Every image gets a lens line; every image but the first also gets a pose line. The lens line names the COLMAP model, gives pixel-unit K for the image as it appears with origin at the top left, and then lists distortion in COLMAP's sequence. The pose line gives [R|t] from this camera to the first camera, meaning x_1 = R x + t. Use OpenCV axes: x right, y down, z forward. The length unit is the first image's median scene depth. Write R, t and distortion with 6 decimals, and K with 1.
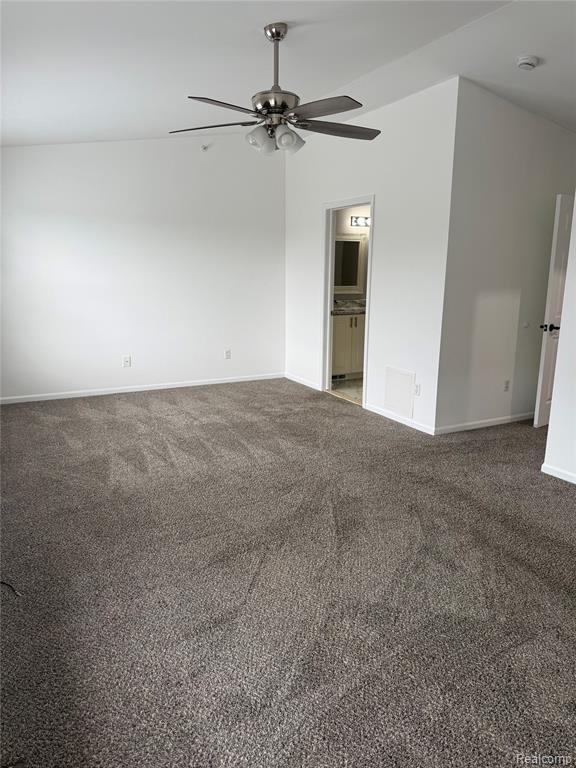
lens RADIAL K [[541.6, 0, 290.3], [0, 541.6, 385.2], [0, 0, 1]] dist [0.061565, -0.068948]
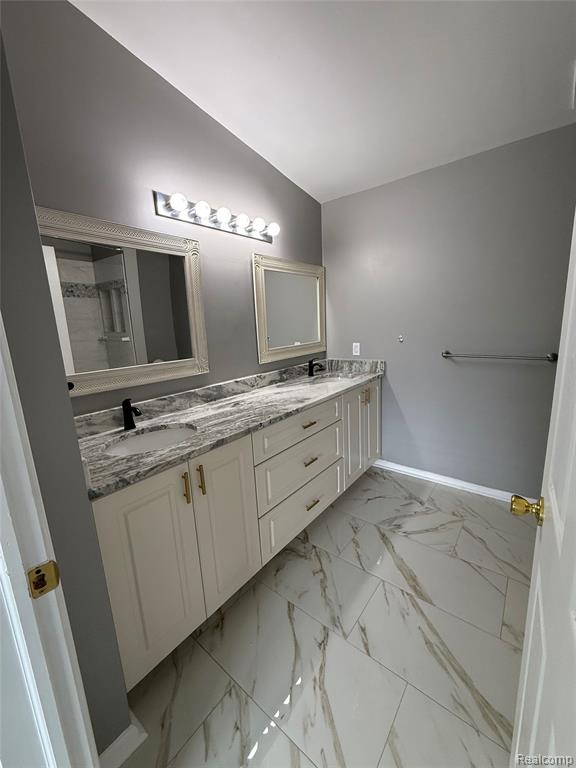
lens RADIAL K [[304.5, 0, 288.4], [0, 304.5, 381.5], [0, 0, 1]] dist [0.008096, 0.000431]
pose [[0.919251, -0.125545, 0.373117, 0.101471], [0.137462, 0.990492, -0.005389, -0.155277], [-0.368893, 0.056243, 0.927769, 0.758462]]
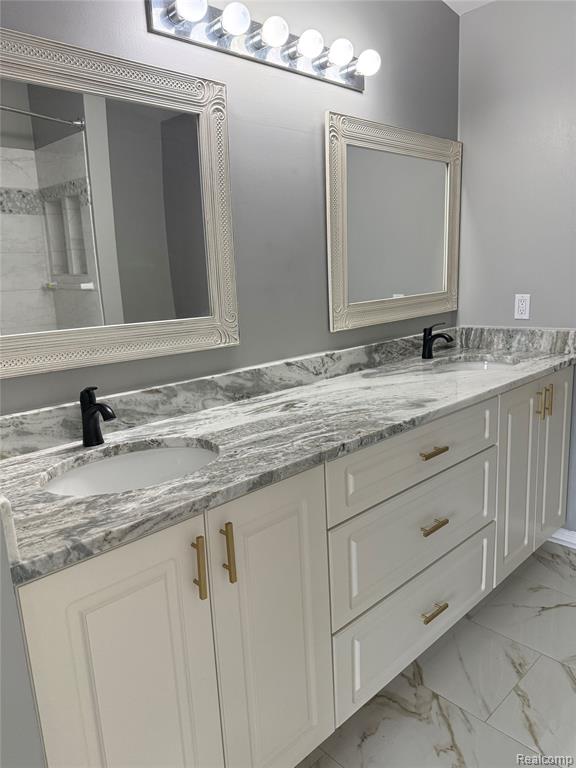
lens RADIAL K [[541.6, 0, 294.1], [0, 541.6, 384.3], [0, 0, 1]] dist [0.061565, -0.068948]
pose [[0.961545, -0.106401, 0.253200, 0.097657], [0.110416, 0.993884, -0.001657, -0.152458], [-0.251476, 0.029551, 0.967412, 0.785979]]
